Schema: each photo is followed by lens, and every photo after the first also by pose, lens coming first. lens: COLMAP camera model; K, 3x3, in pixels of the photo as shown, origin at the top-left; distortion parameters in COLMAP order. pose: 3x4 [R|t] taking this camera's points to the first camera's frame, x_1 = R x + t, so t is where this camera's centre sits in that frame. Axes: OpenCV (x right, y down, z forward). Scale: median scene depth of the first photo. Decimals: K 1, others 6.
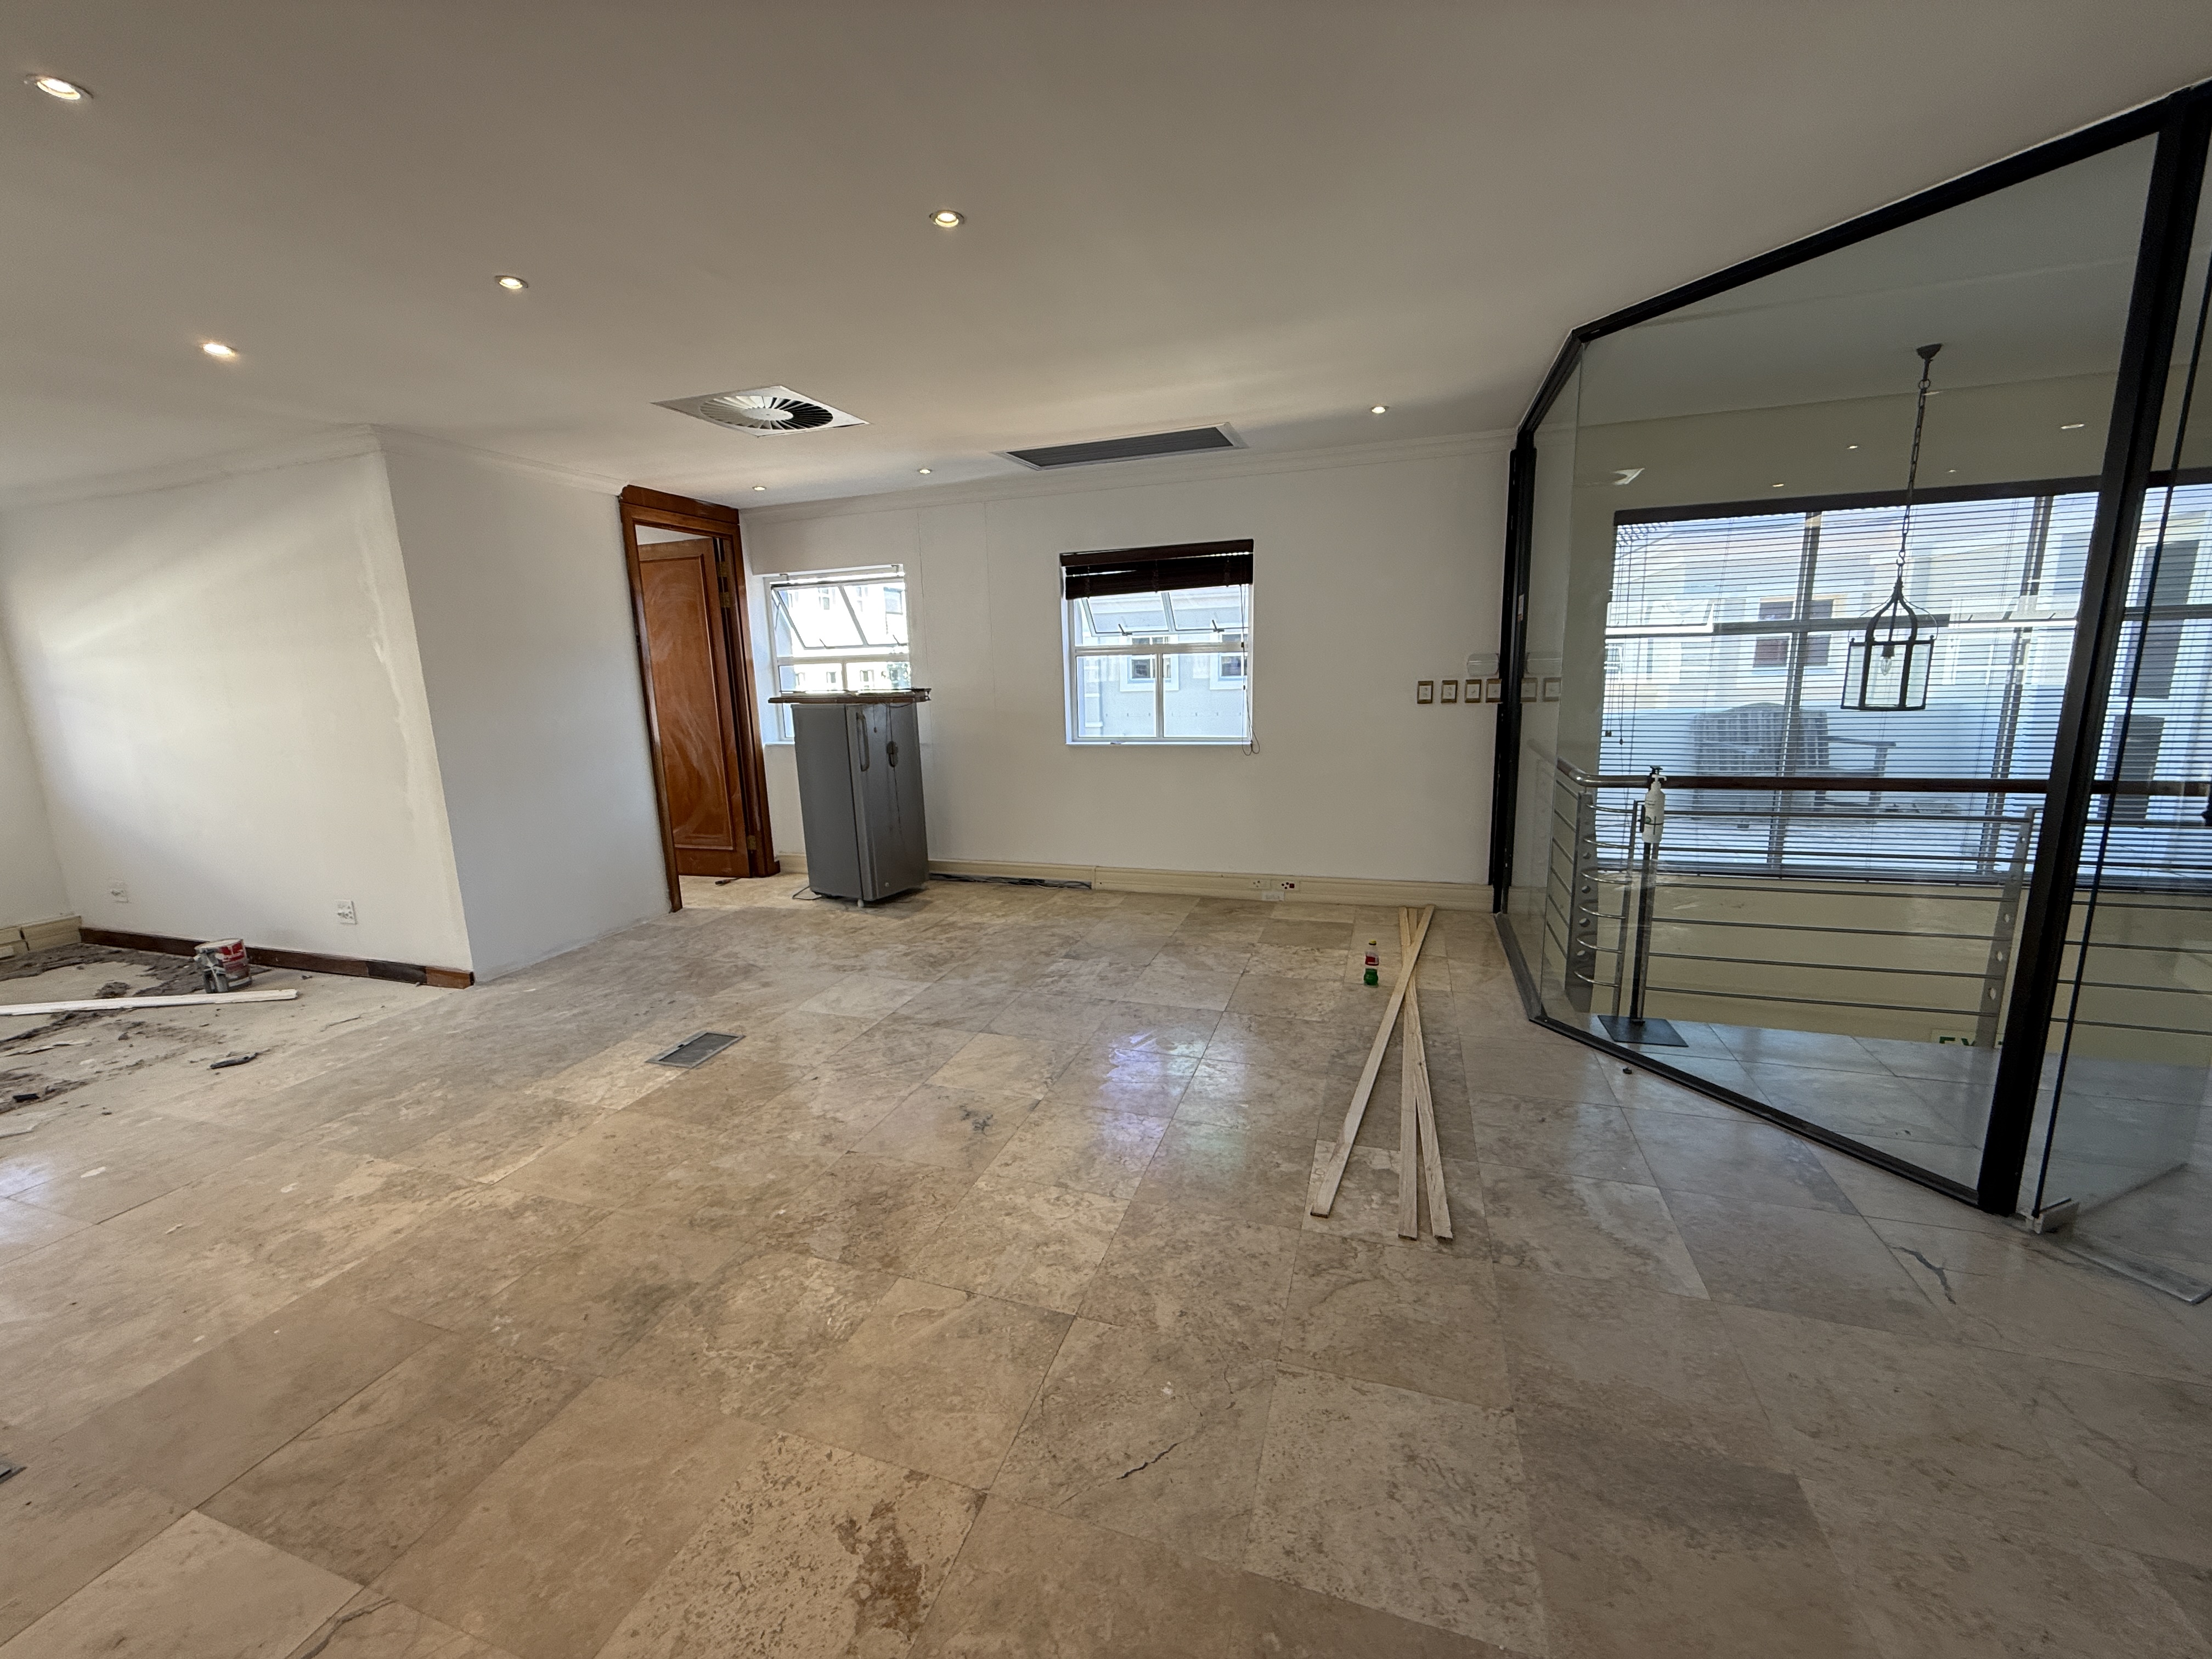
lens RADIAL K [[879.9, 0, 1099.8], [0, 879.9, 828.0], [0, 0, 1]] dist [0.000345, -0.000208]
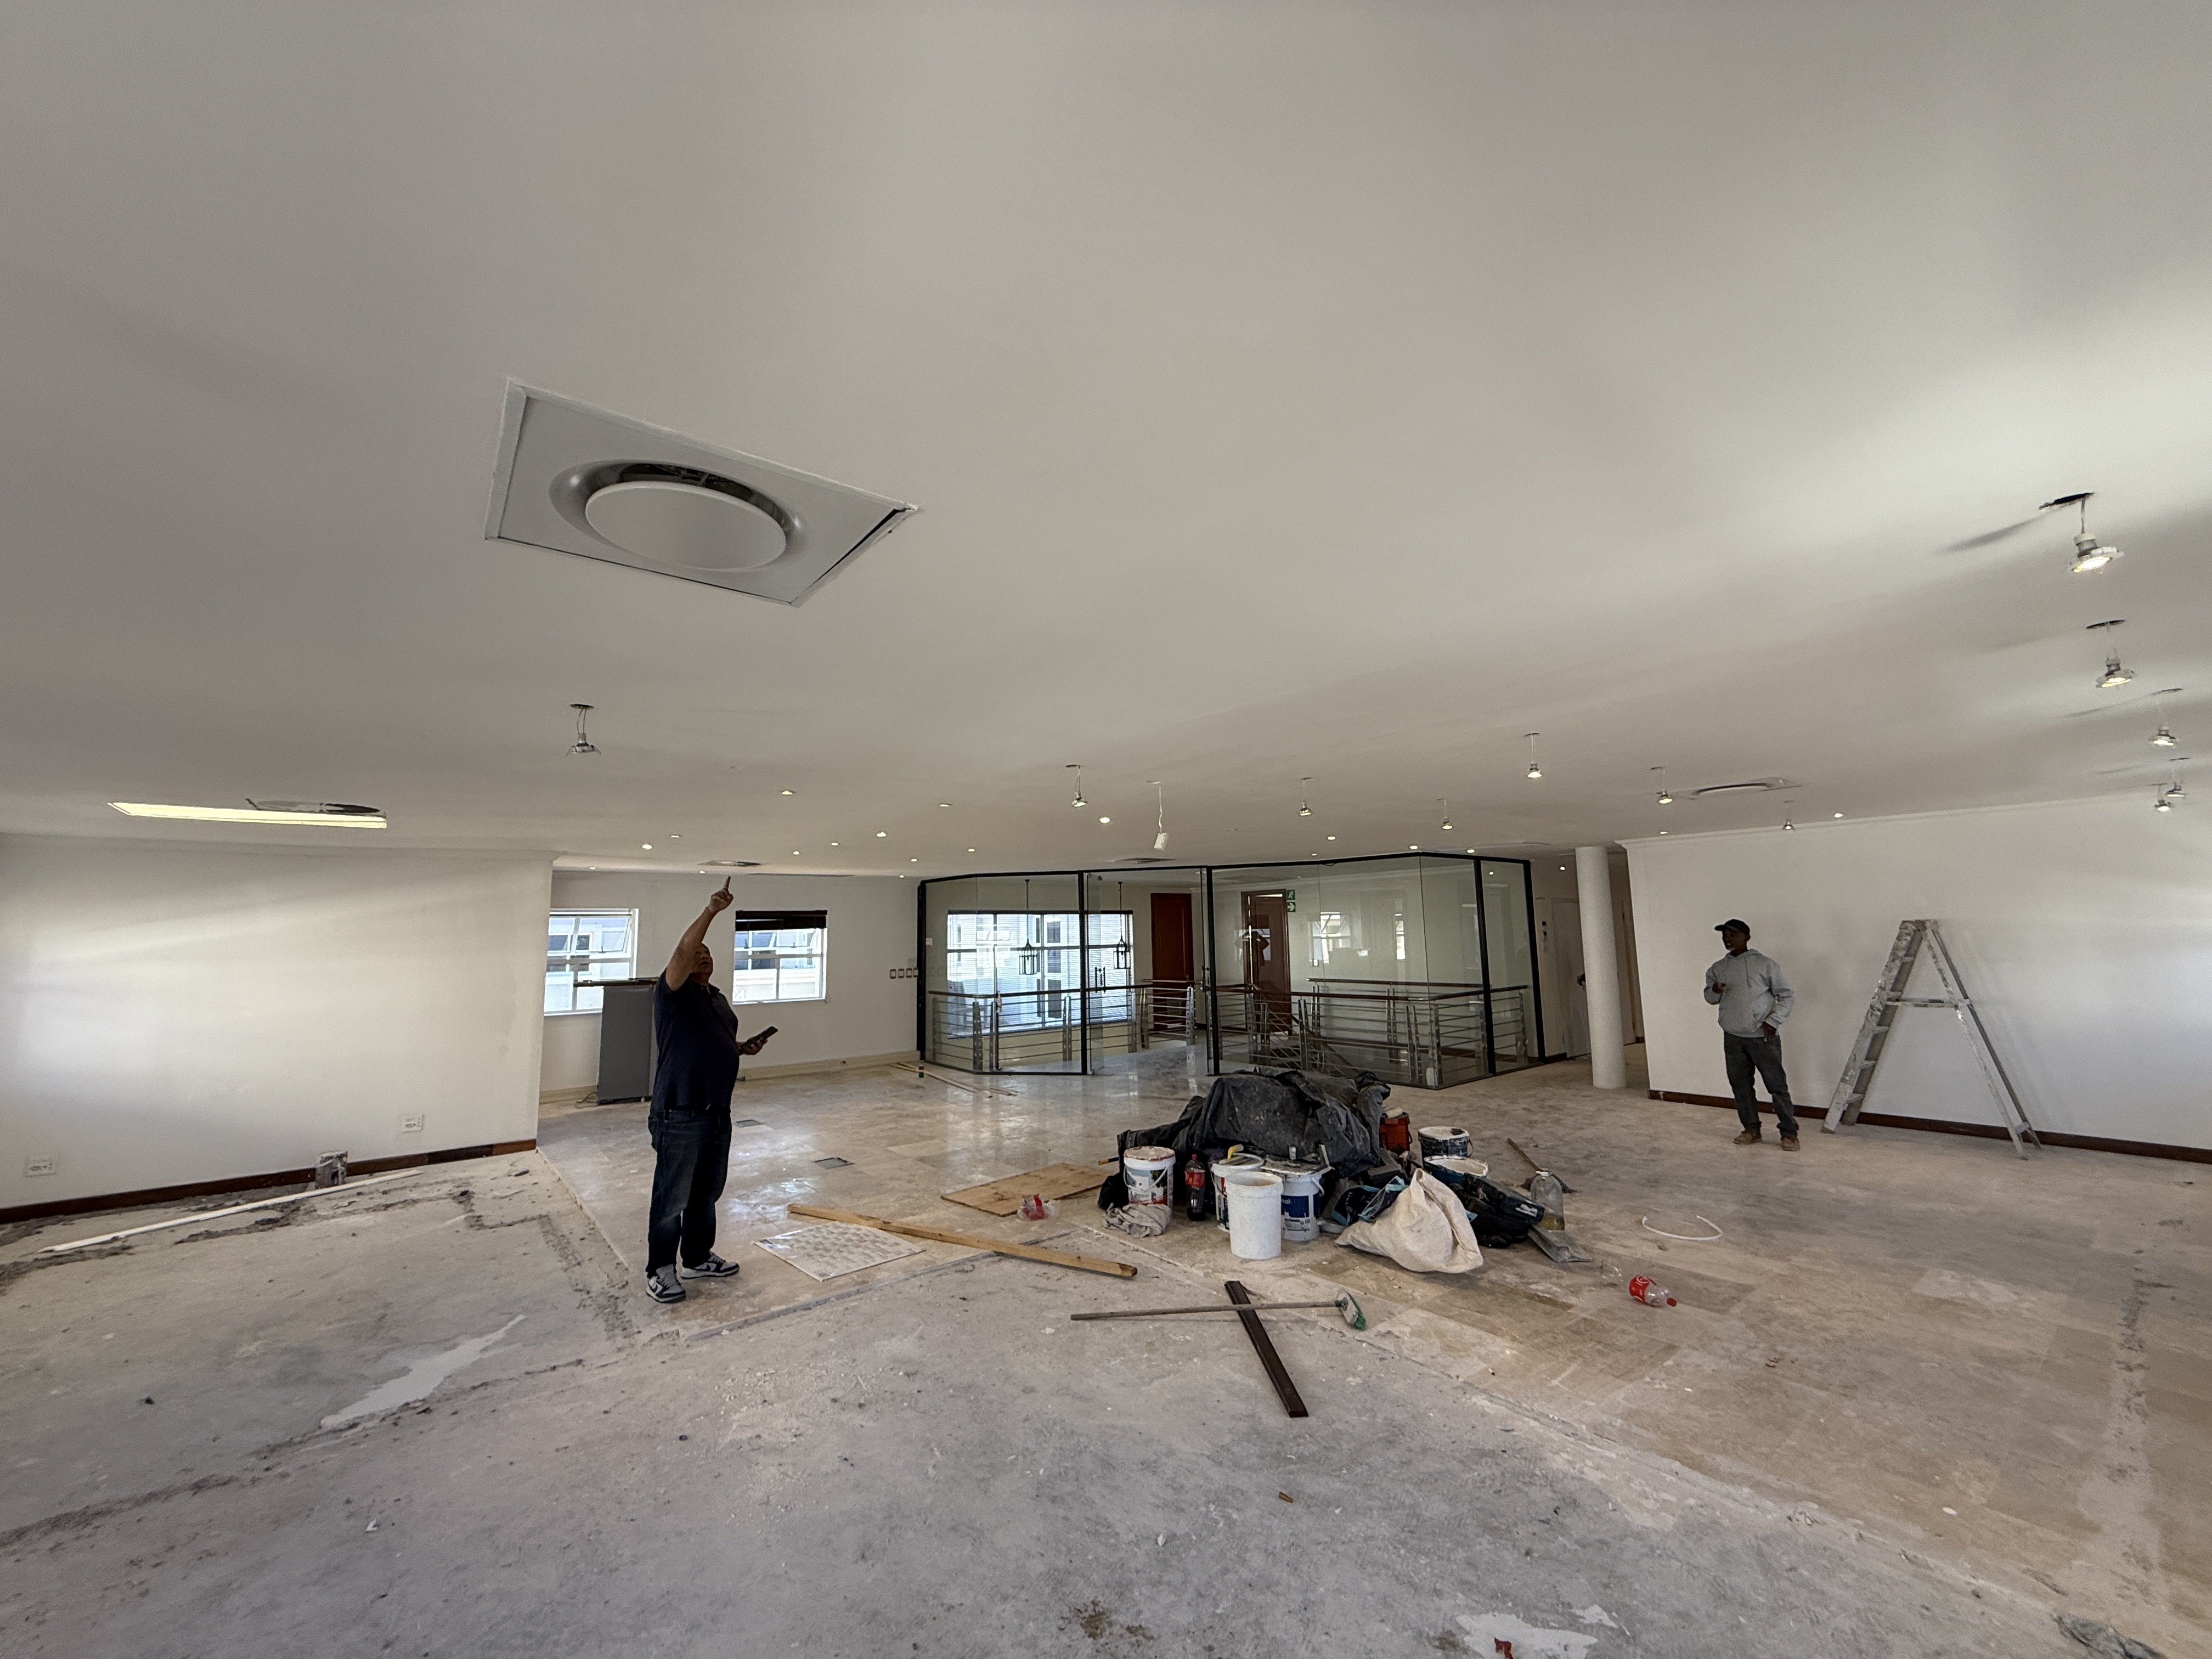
lens RADIAL K [[879.9, 0, 1099.8], [0, 879.9, 828.0], [0, 0, 1]] dist [0.000345, -0.000208]
pose [[0.548770, 0.123059, 0.826866, -1.897604], [0.160299, 0.955262, -0.248554, 0.220799], [-0.820461, 0.268945, 0.504493, -1.141933]]
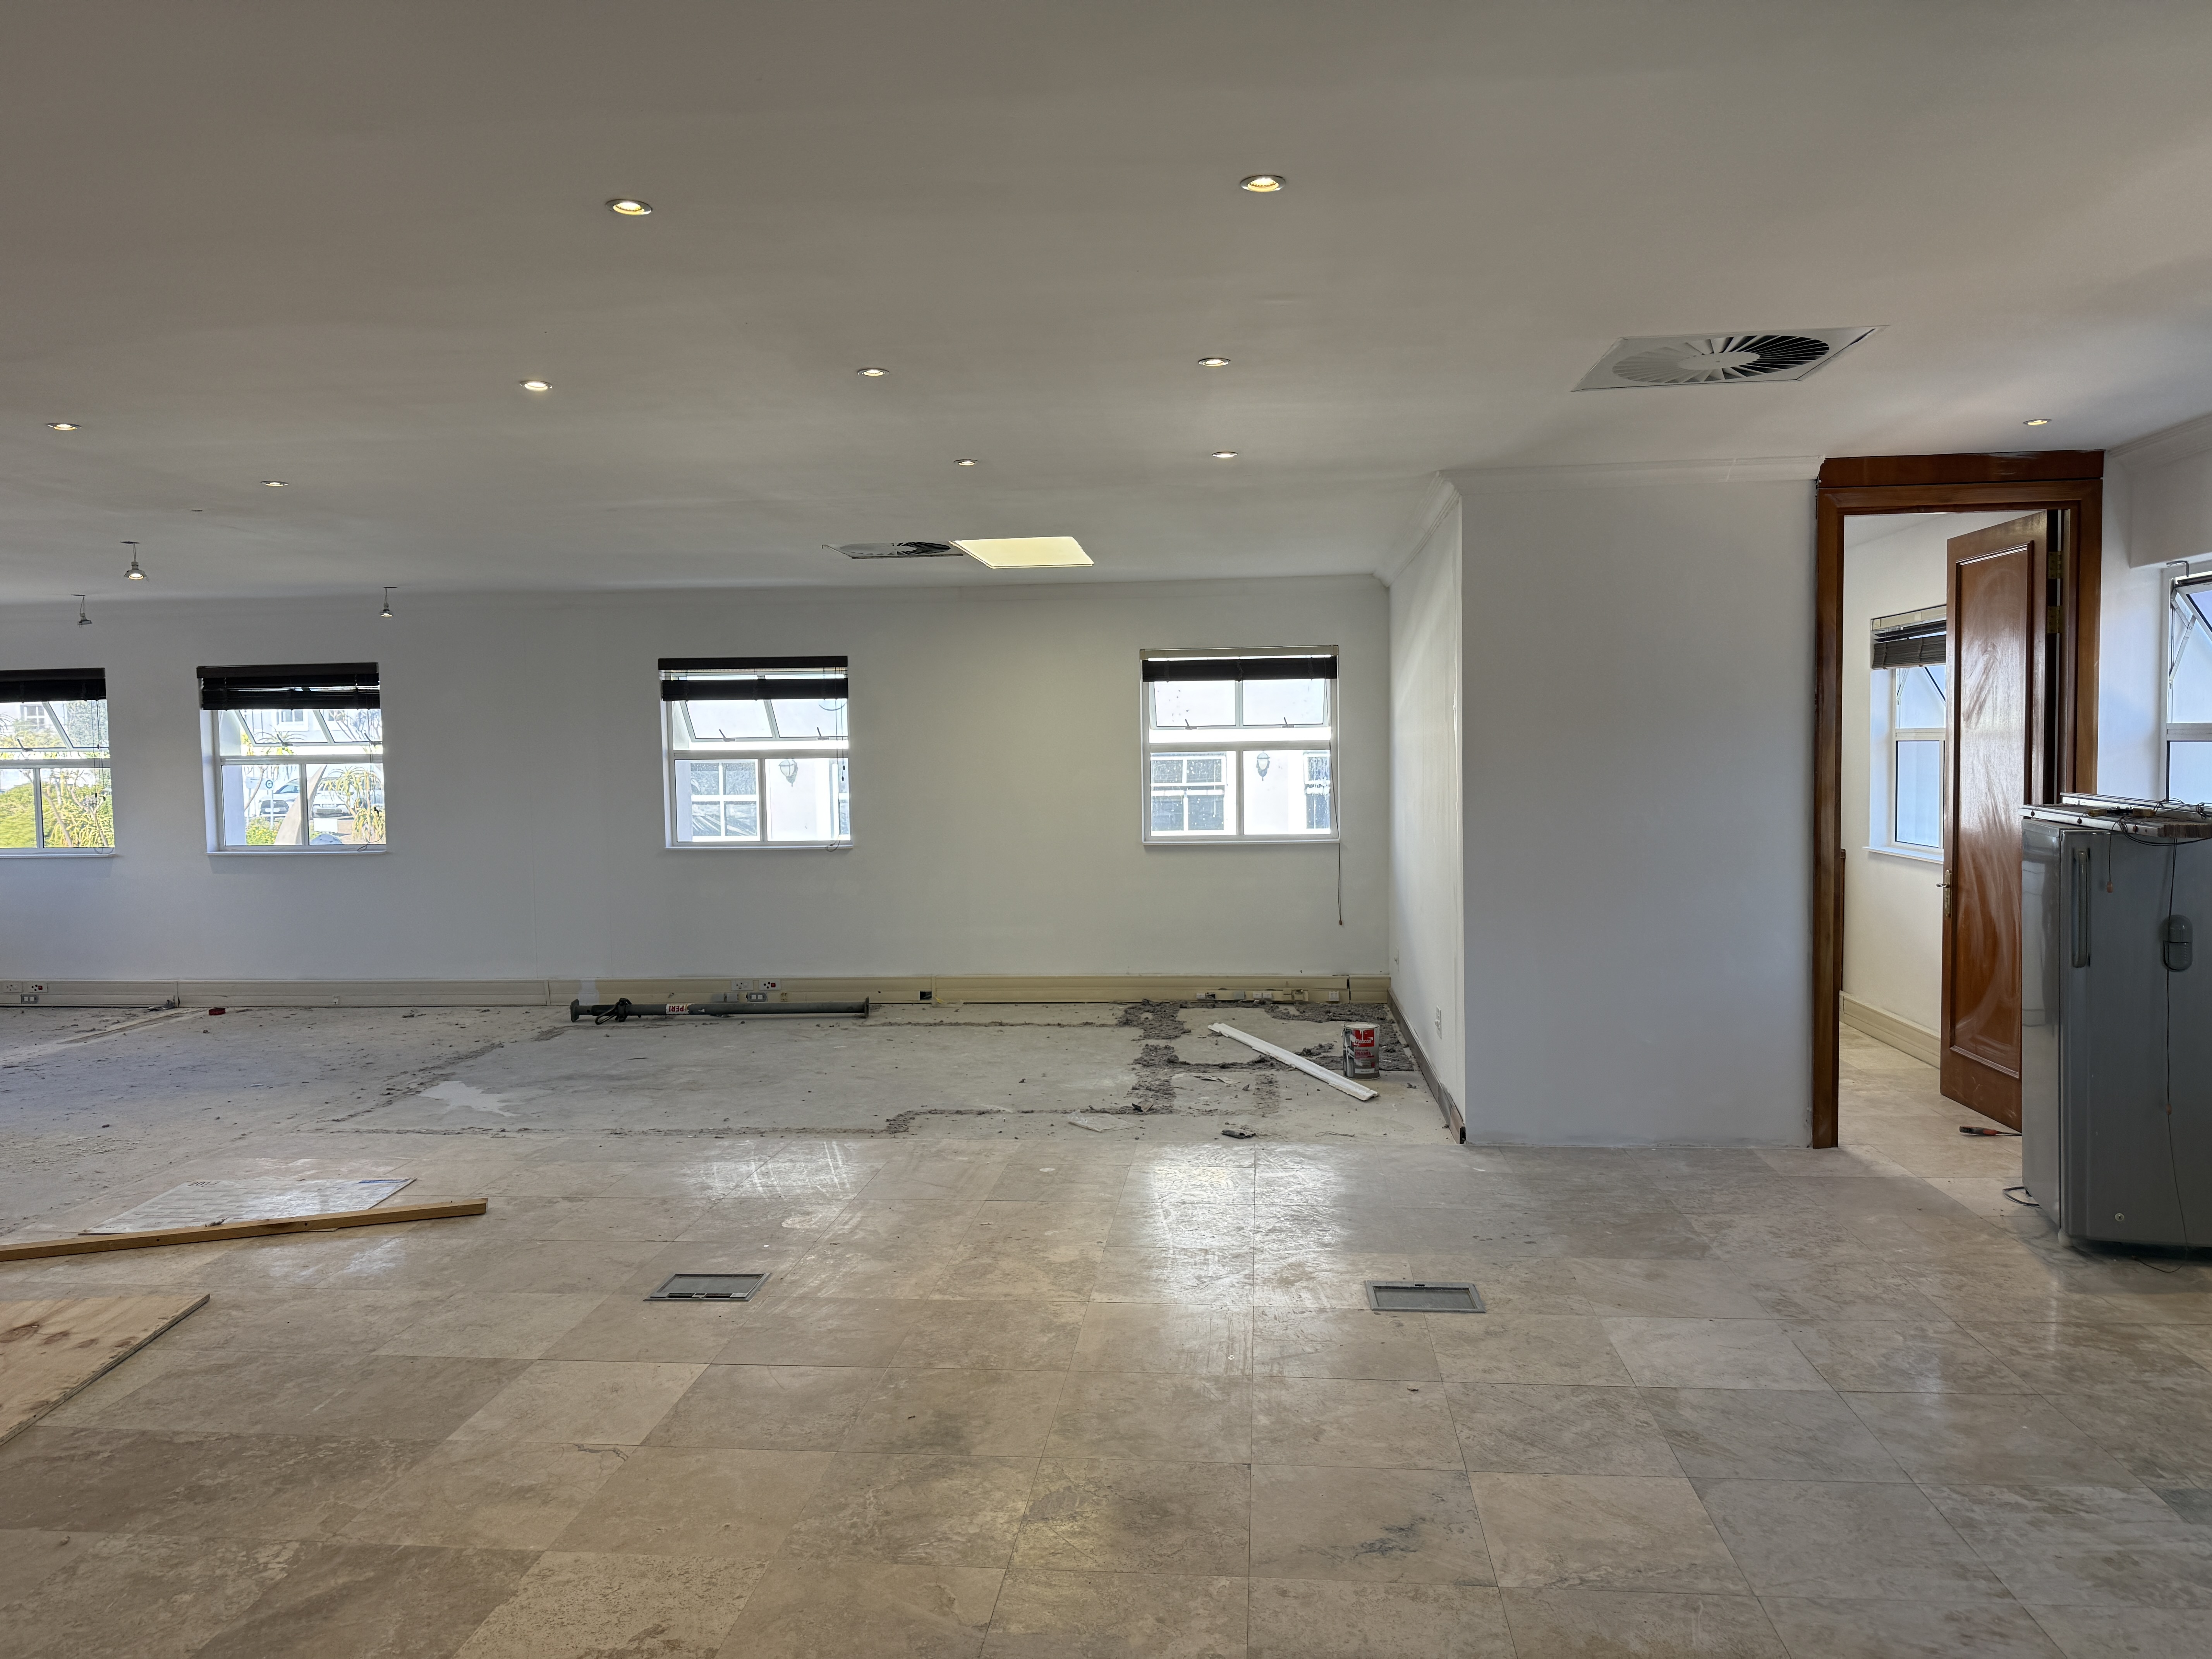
lens RADIAL K [[1554.4, 0, 1106.0], [0, 1554.4, 829.5], [0, 0, 1]] dist [0.002022, -0.004281]
pose [[0.222447, 0.081970, -0.971493, 0.621911], [-0.175192, 0.983600, 0.042877, -0.116364], [0.959075, 0.160660, 0.233159, 0.388372]]
